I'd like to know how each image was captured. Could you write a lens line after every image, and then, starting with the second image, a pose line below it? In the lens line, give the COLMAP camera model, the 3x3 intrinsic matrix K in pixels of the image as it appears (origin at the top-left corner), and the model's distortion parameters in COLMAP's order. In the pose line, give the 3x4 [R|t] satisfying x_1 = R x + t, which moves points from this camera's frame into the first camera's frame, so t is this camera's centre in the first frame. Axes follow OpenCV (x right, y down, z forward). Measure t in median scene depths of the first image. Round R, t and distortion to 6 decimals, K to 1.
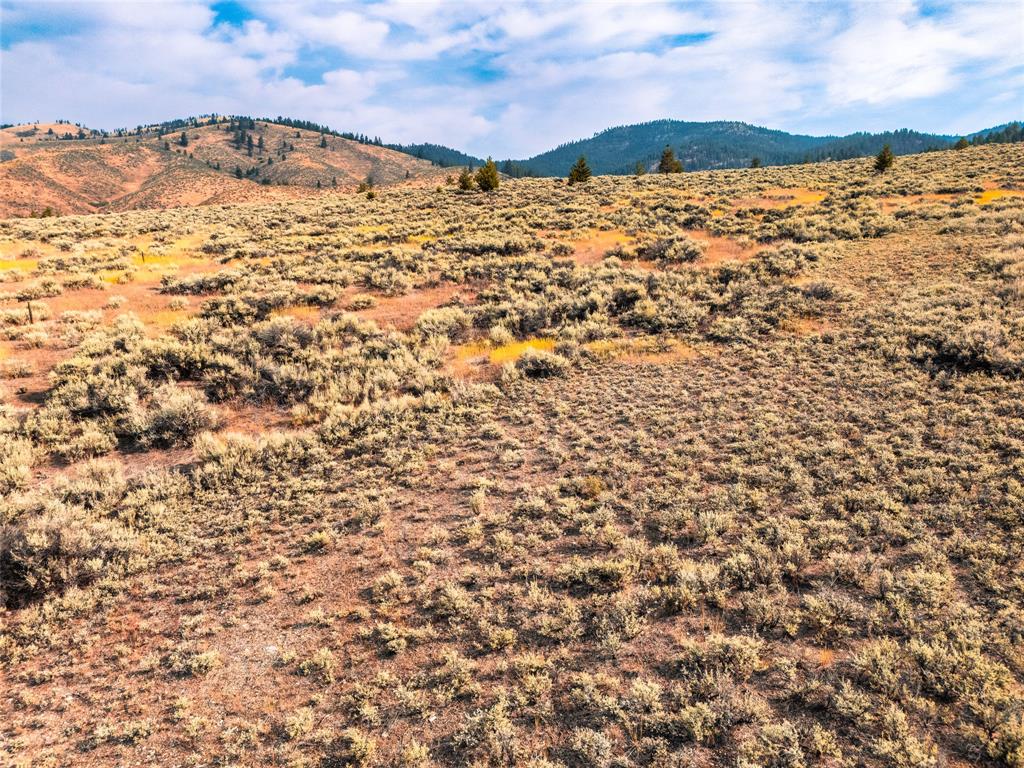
lens RADIAL K [[755.6, 0, 517.2], [0, 755.6, 385.3], [0, 0, 1]] dist [0.057074, -0.026737]
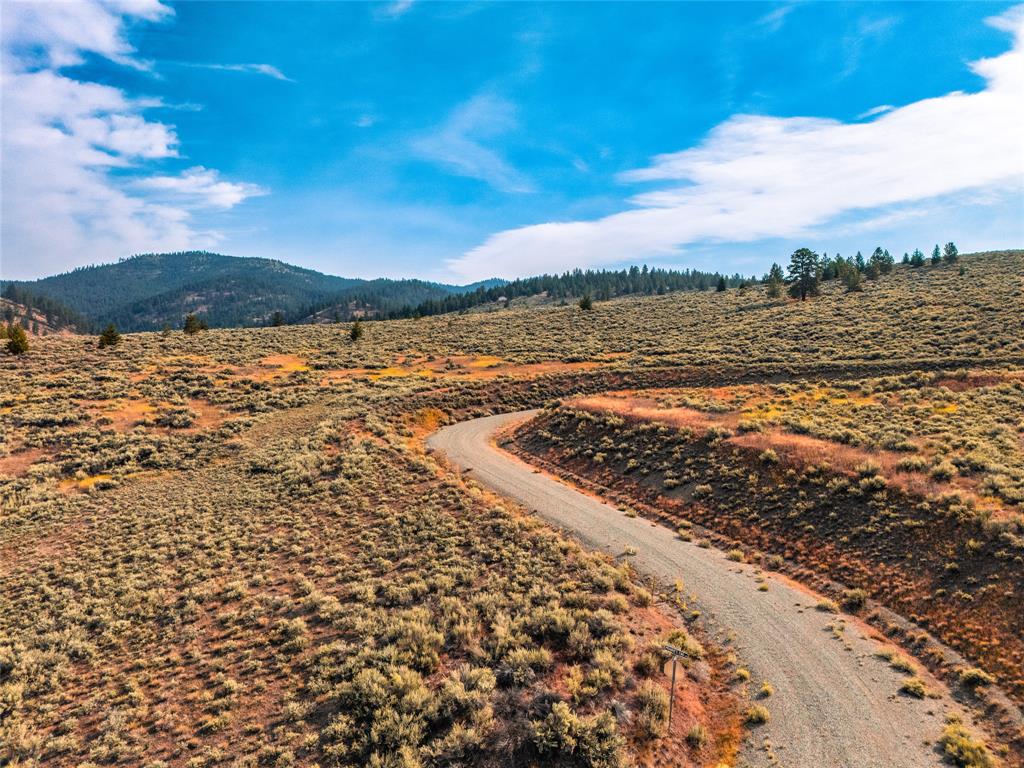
lens RADIAL K [[755.6, 0, 511.2], [0, 755.6, 387.9], [0, 0, 1]] dist [0.057074, -0.026737]
pose [[0.843473, -0.019660, 0.536812, -0.108382], [0.106161, 0.985721, -0.130707, 0.073606], [-0.526577, 0.167237, 0.833516, -1.059369]]
